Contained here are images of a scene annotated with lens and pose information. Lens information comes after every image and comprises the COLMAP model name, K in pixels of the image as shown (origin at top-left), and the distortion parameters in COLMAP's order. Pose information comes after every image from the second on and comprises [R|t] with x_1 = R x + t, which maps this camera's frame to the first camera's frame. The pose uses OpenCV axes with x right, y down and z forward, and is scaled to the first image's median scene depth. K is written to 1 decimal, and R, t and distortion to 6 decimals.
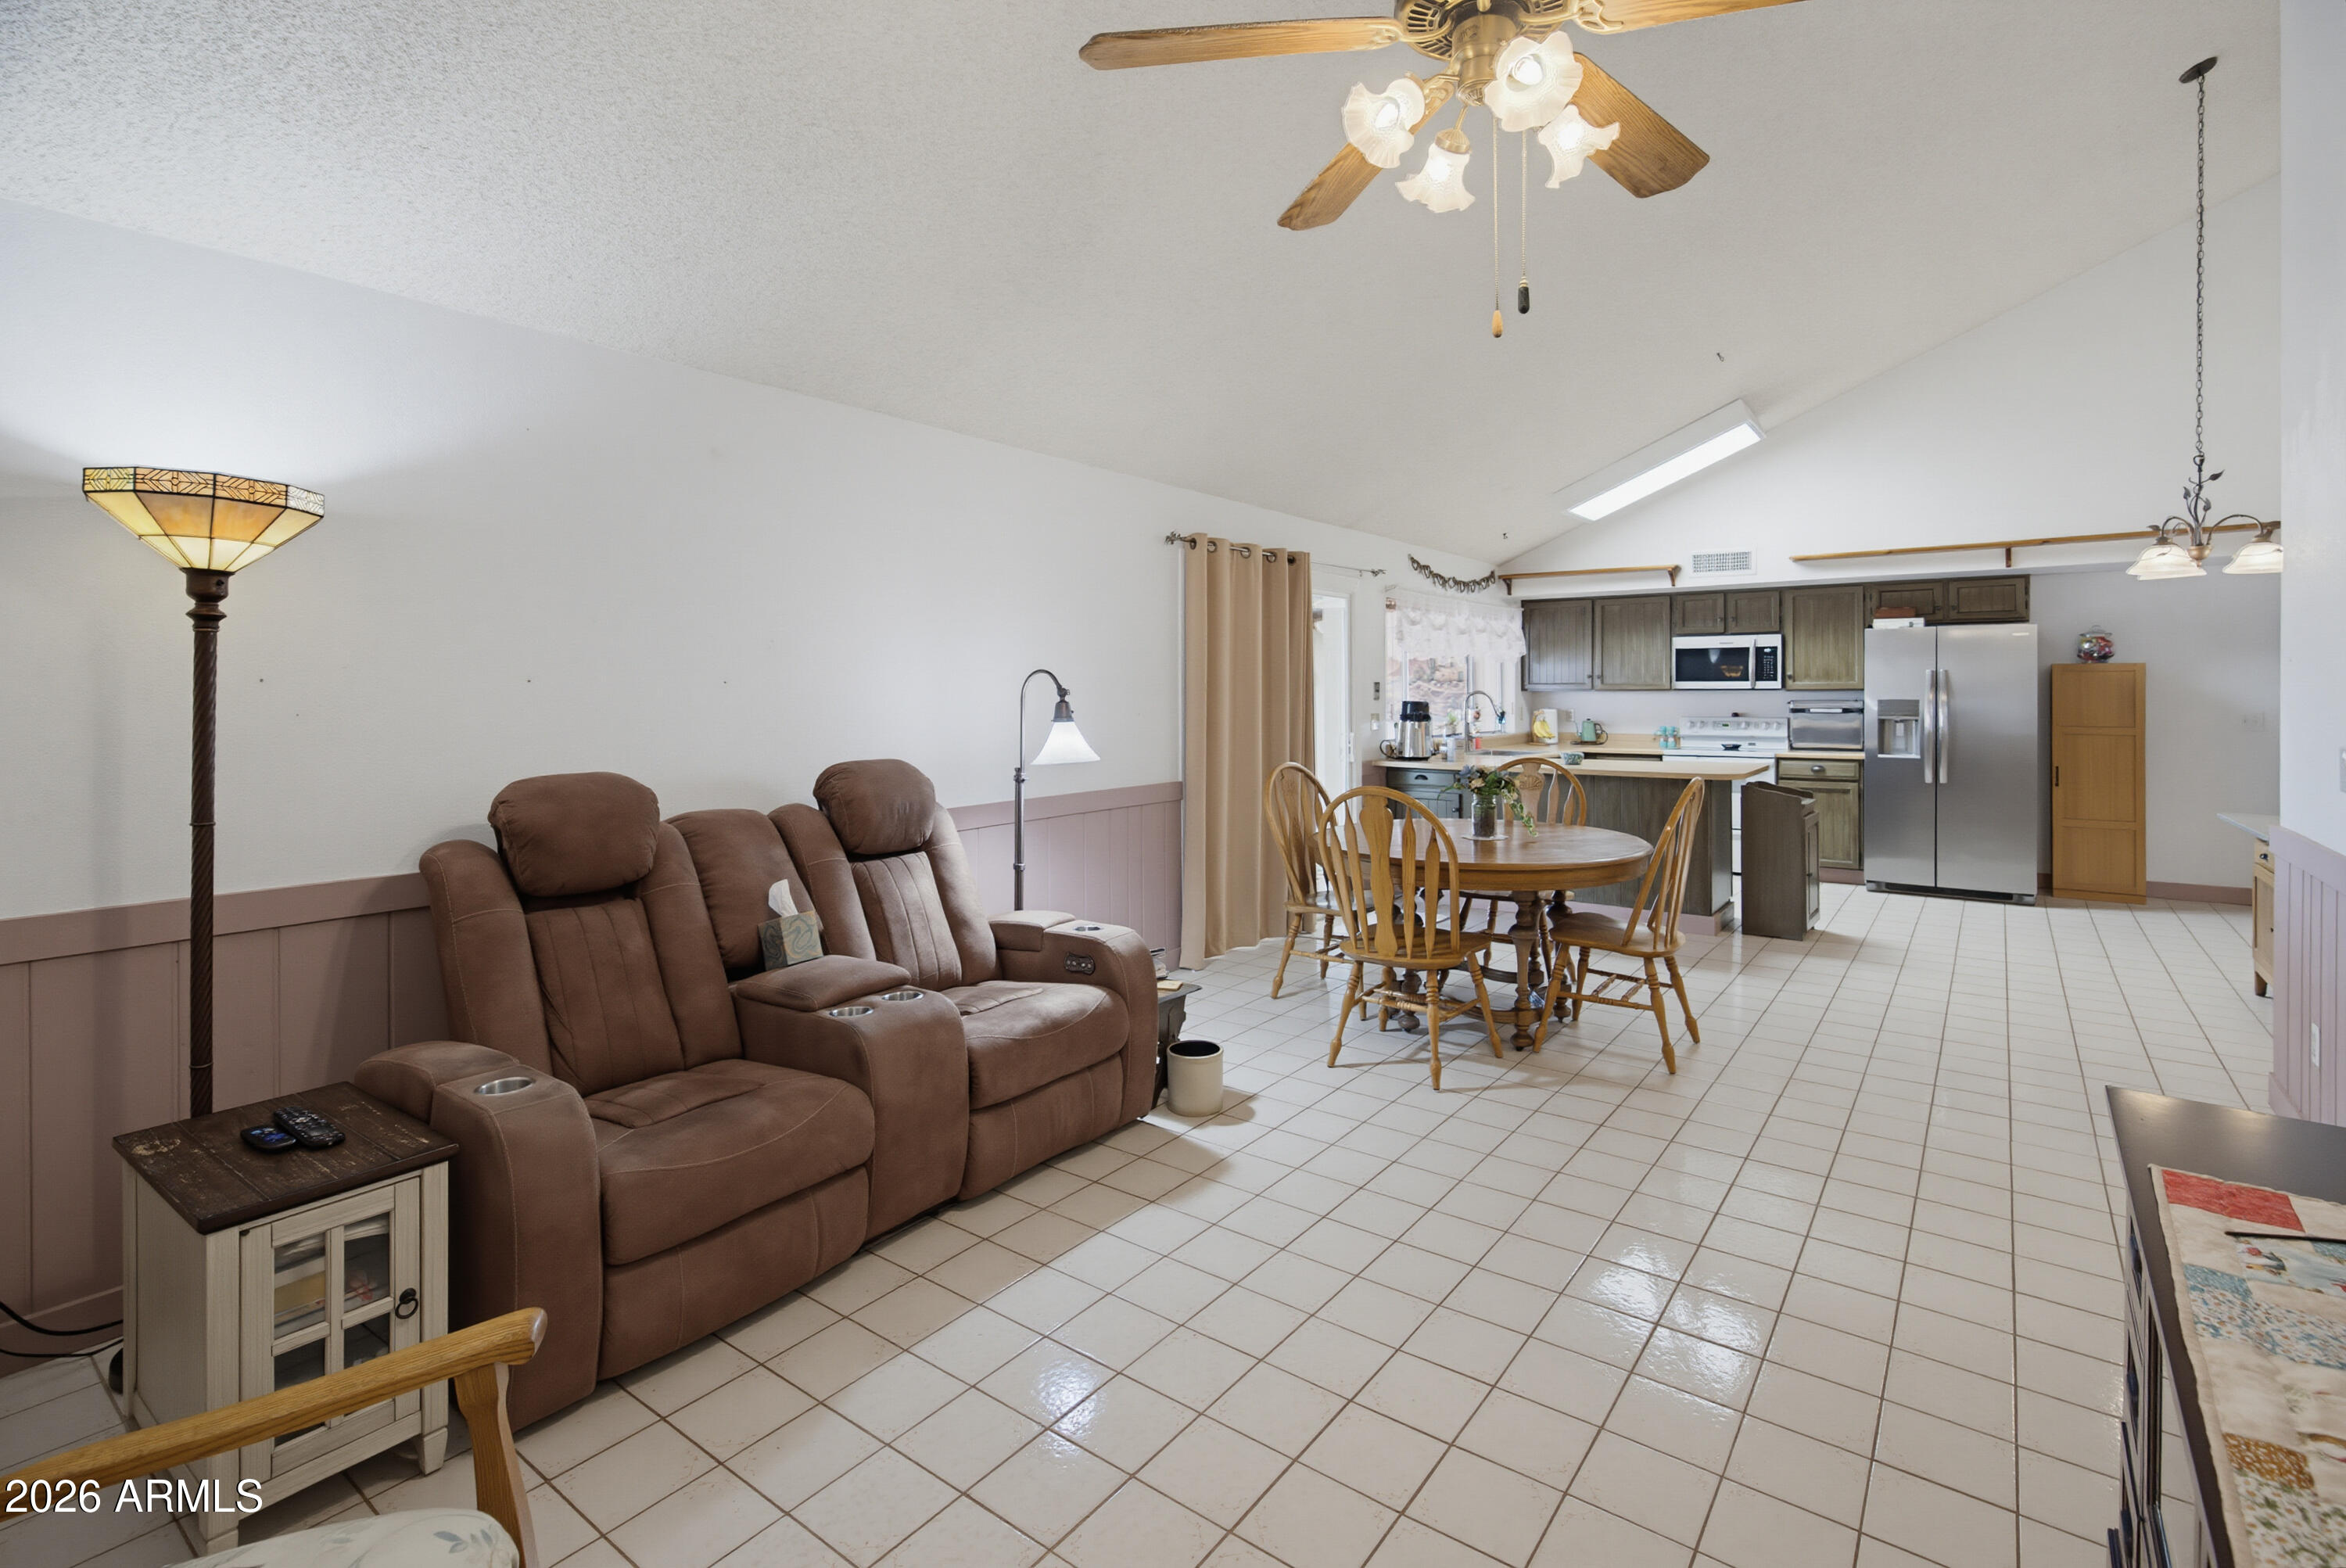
lens RADIAL K [[1096.9, 0, 1179.6], [0, 1096.9, 690.0], [0, 0, 1]] dist [-0.000826, 0.003619]
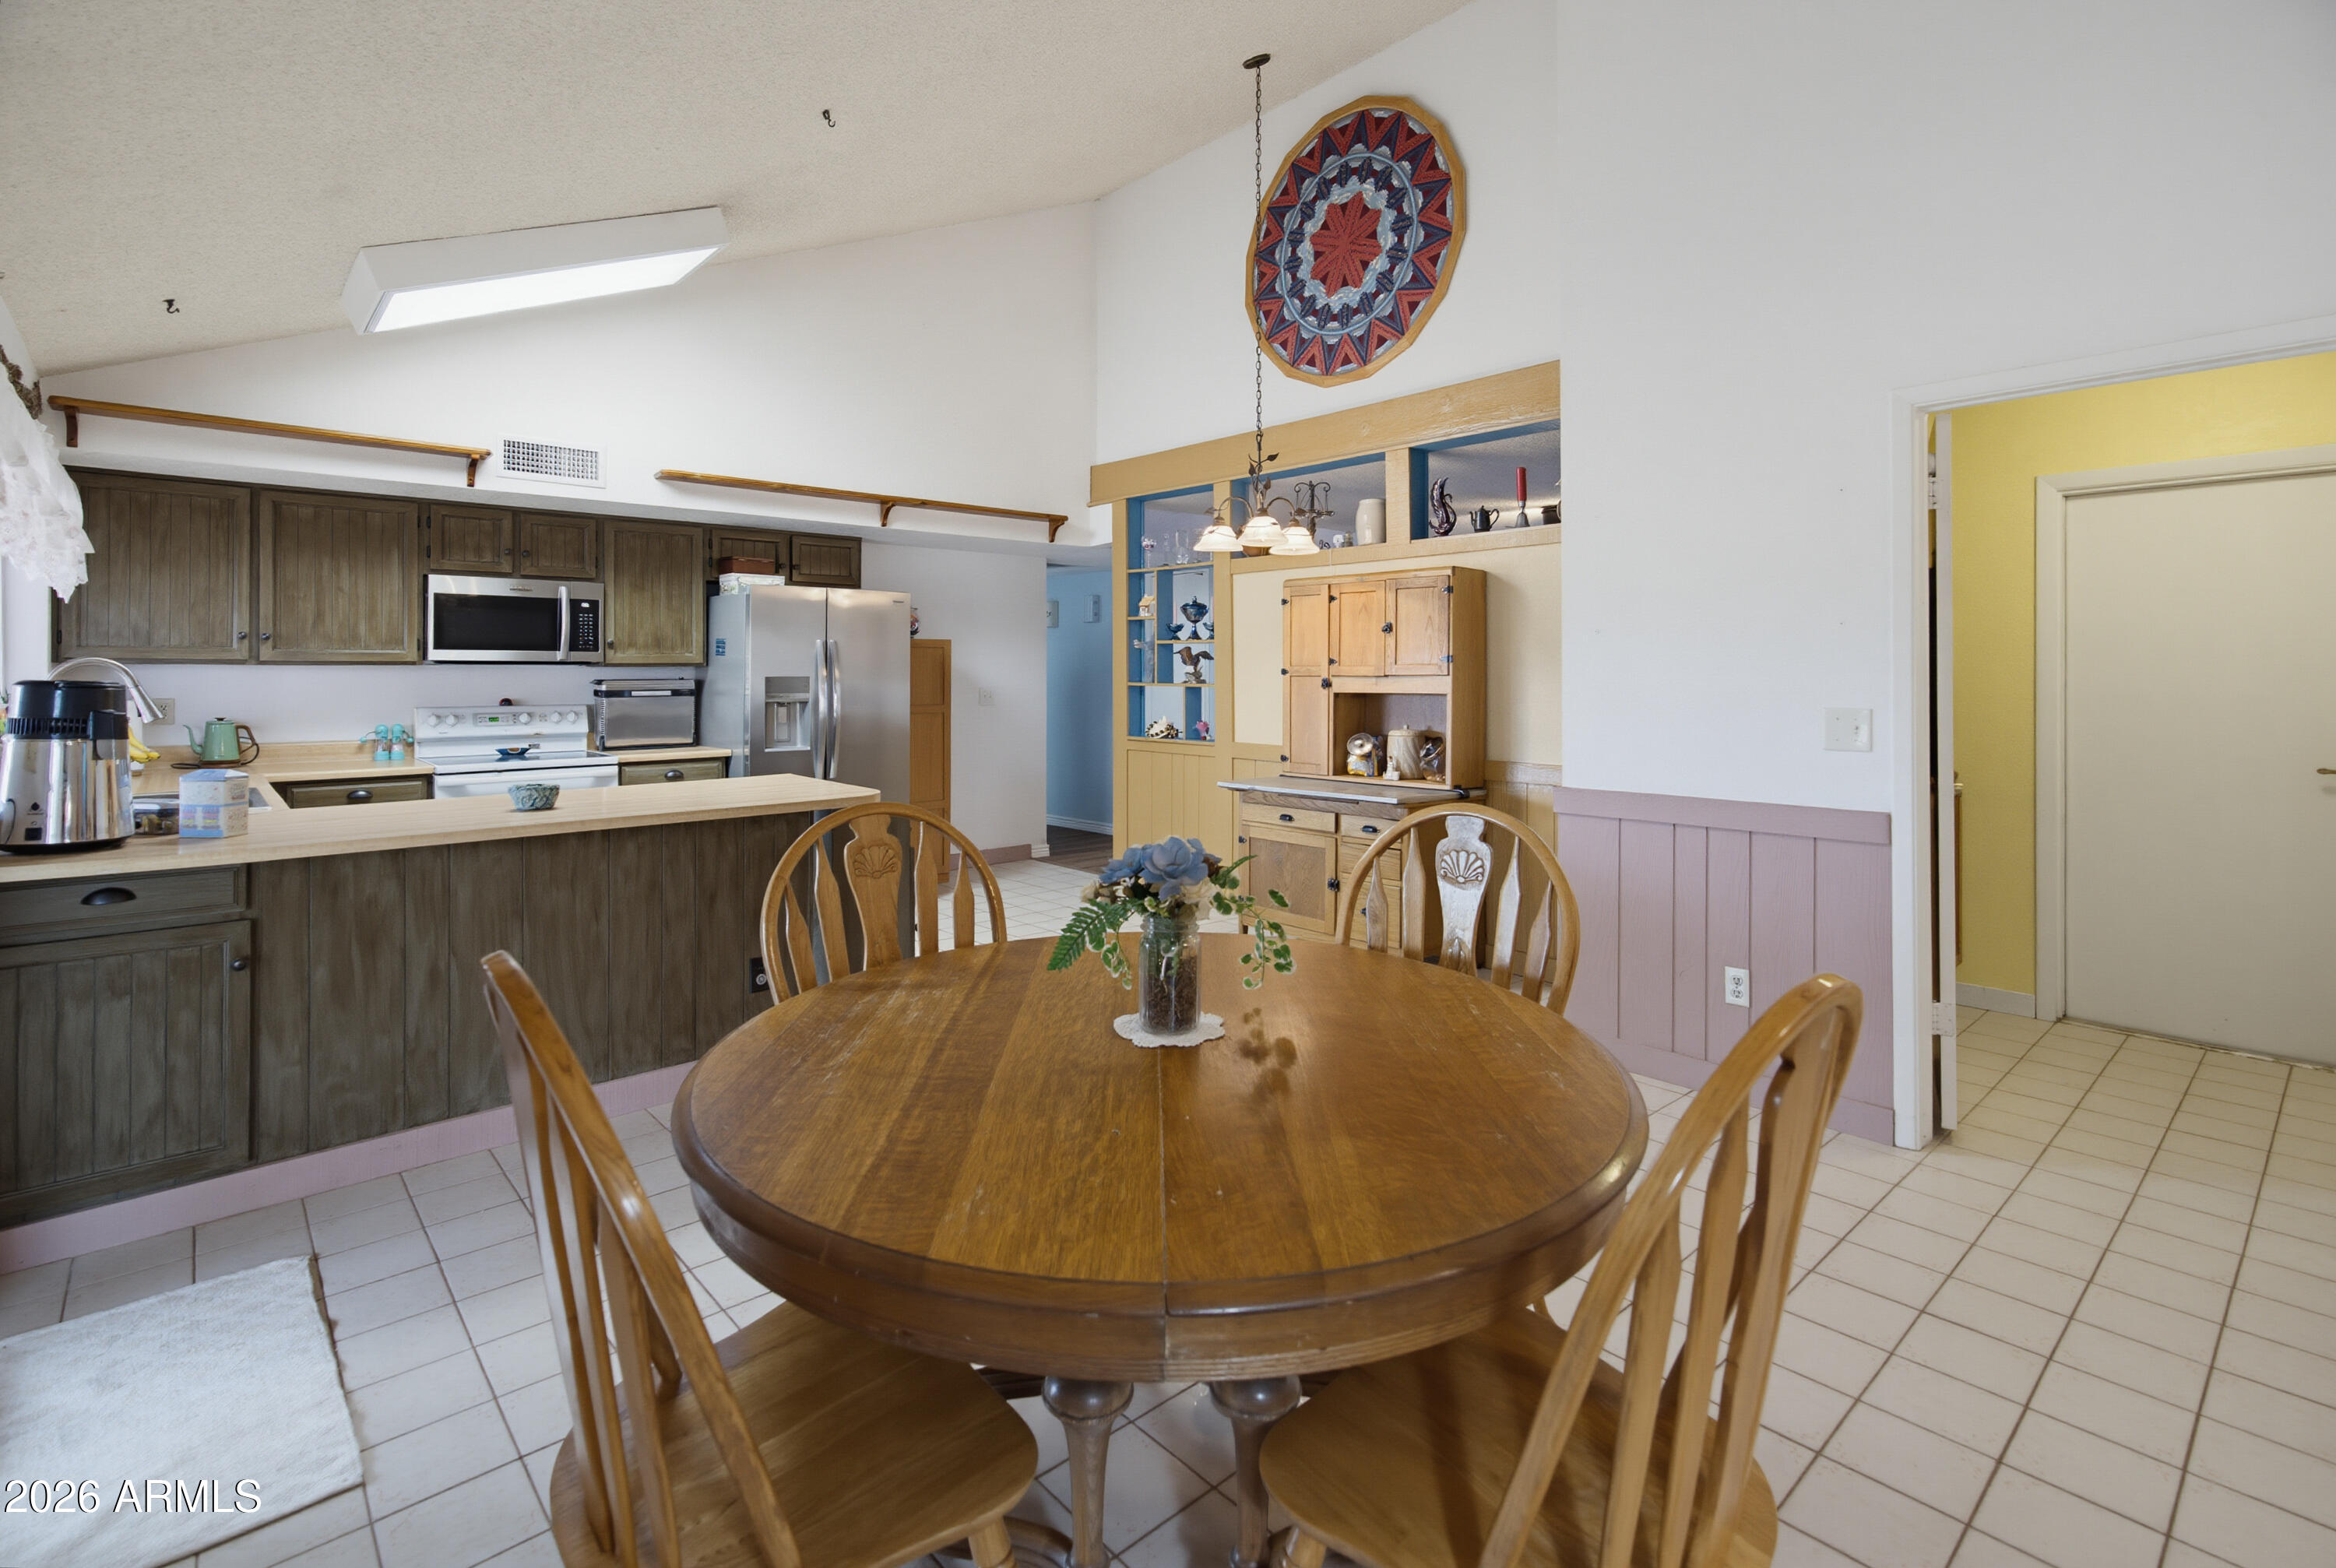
lens RADIAL K [[1092.1, 0, 1154.9], [0, 1092.1, 671.3], [0, 0, 1]] dist [-0.000826, 0.003619]
pose [[0.199579, 0.004471, 0.979871, -0.056888], [-0.000281, 0.999990, -0.004506, 0.007800], [-0.979882, 0.000624, 0.199578, 0.551369]]
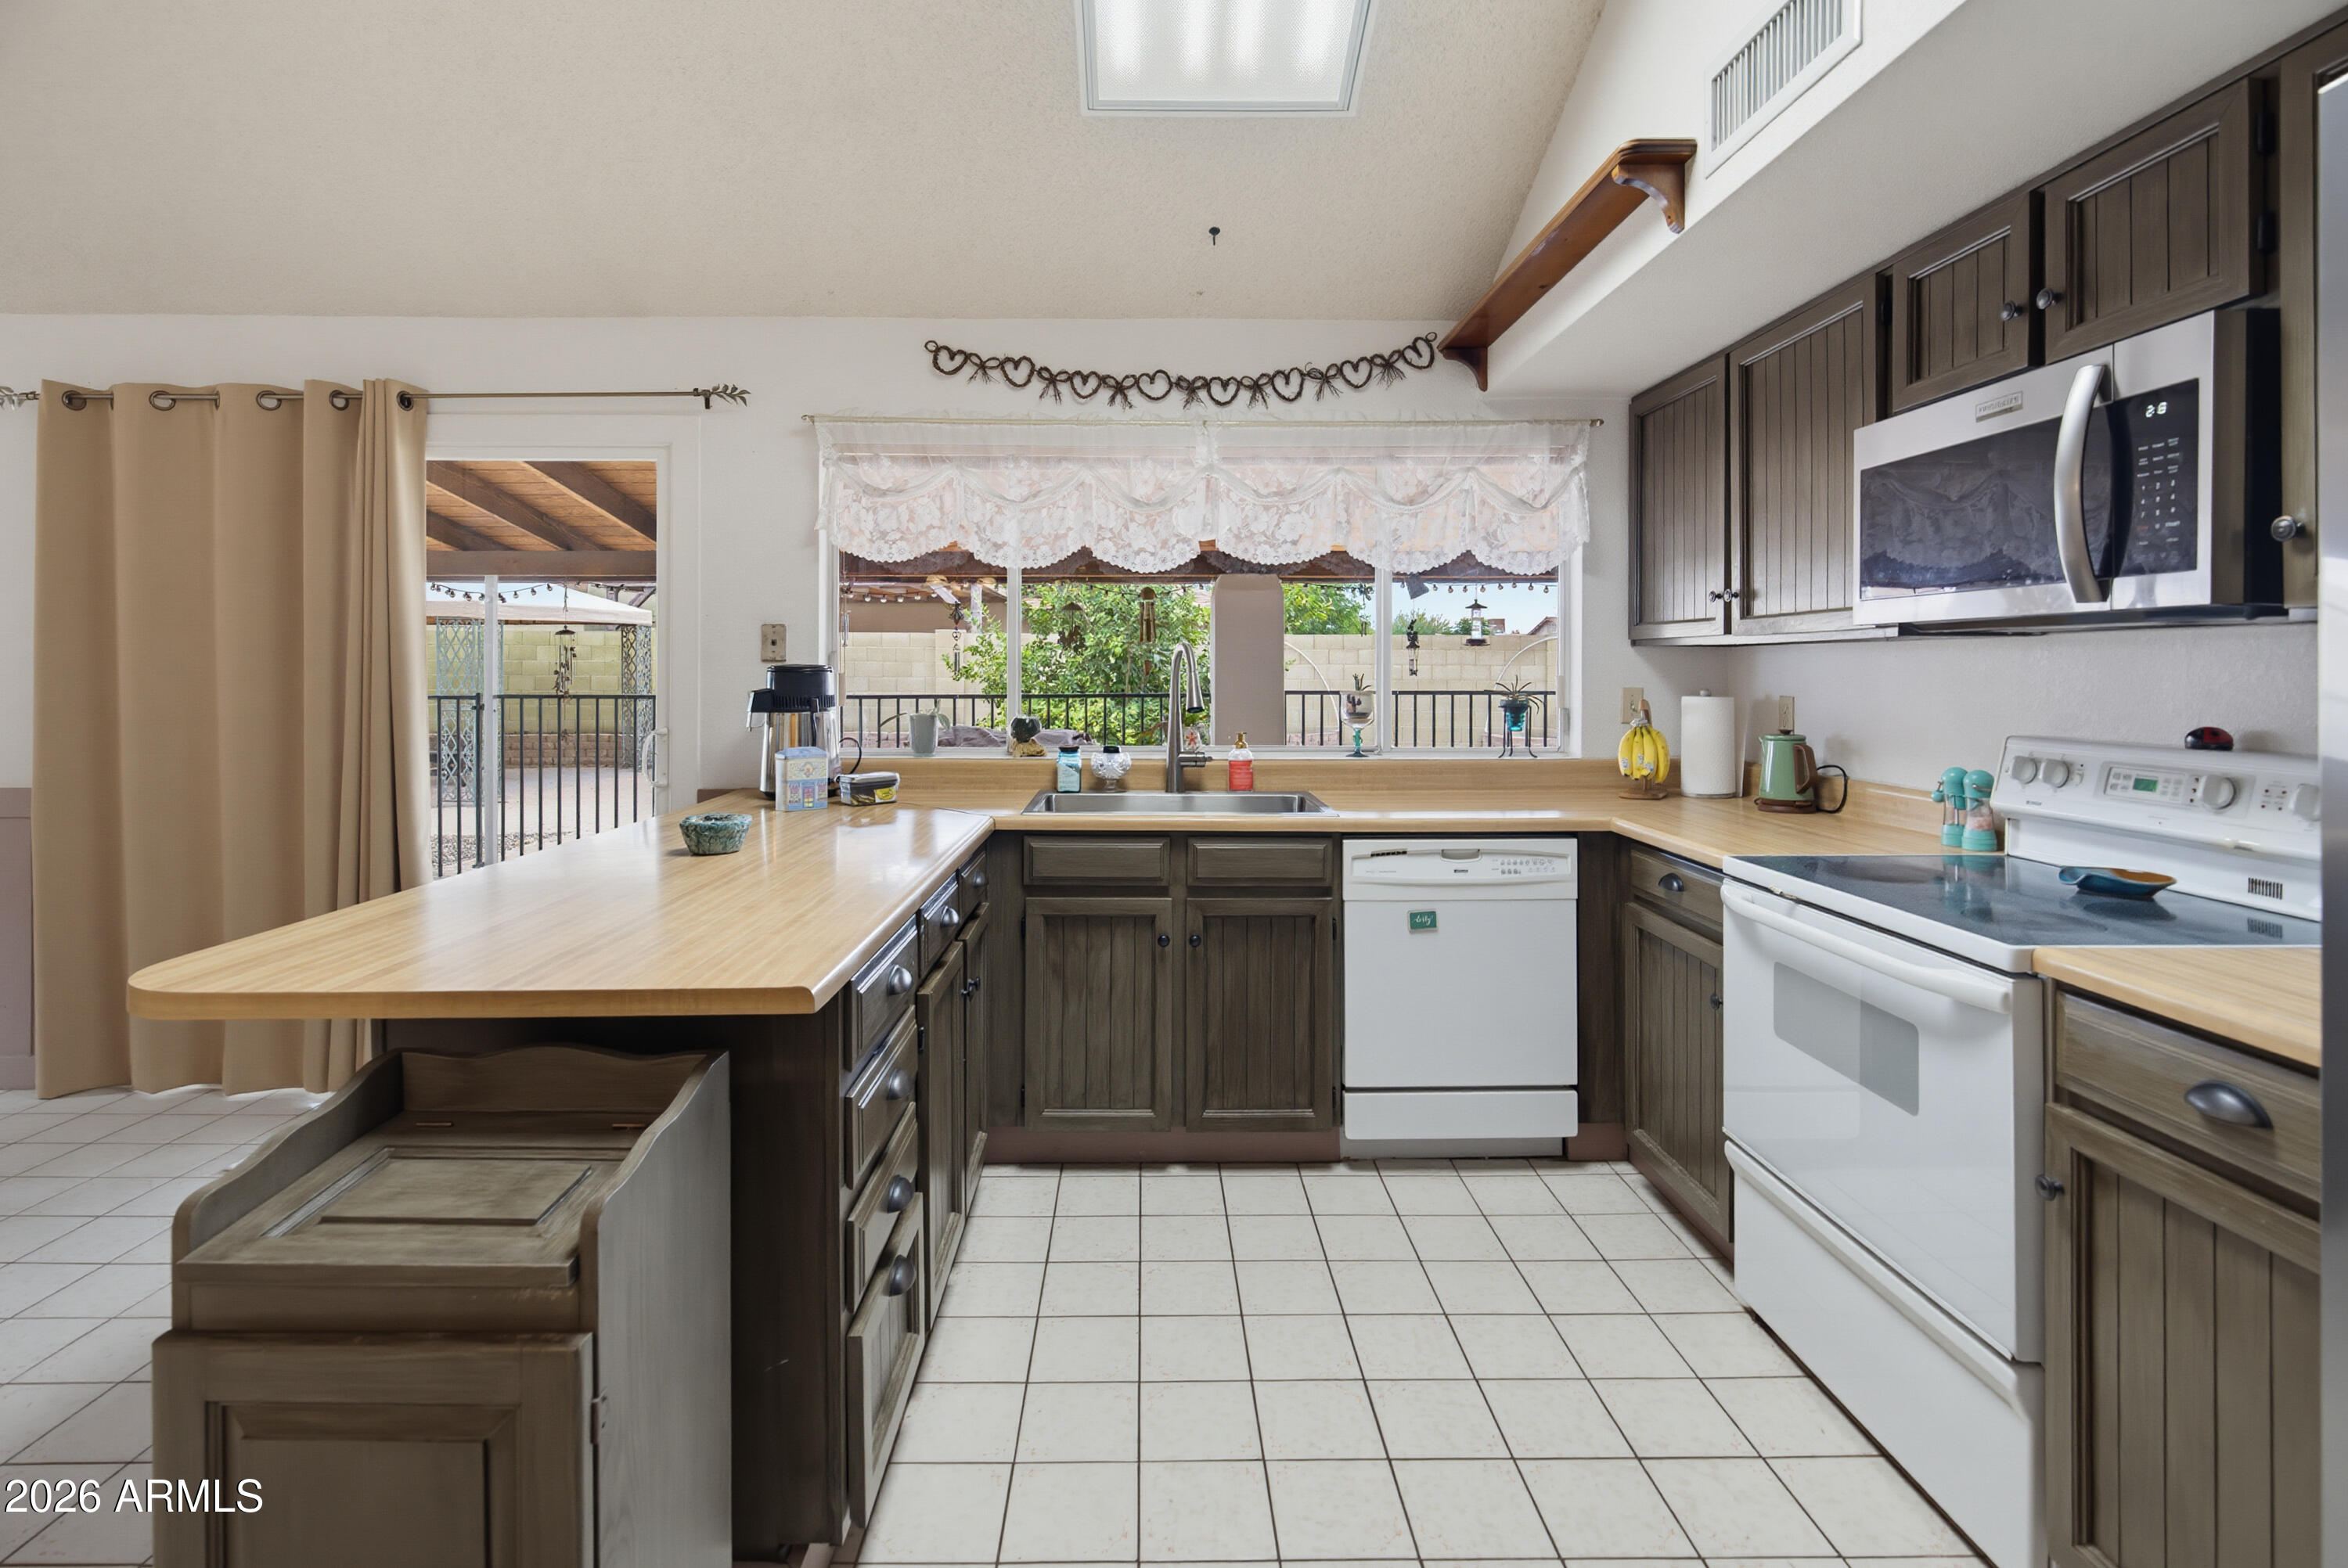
lens RADIAL K [[1097.6, 0, 1155.8], [0, 1097.6, 676.3], [0, 0, 1]] dist [-0.000826, 0.003619]
pose [[0.608235, 0.009978, -0.793695, 0.616195], [-0.000951, 0.999929, 0.011842, 0.008555], [0.793757, -0.006447, 0.608201, 0.787234]]
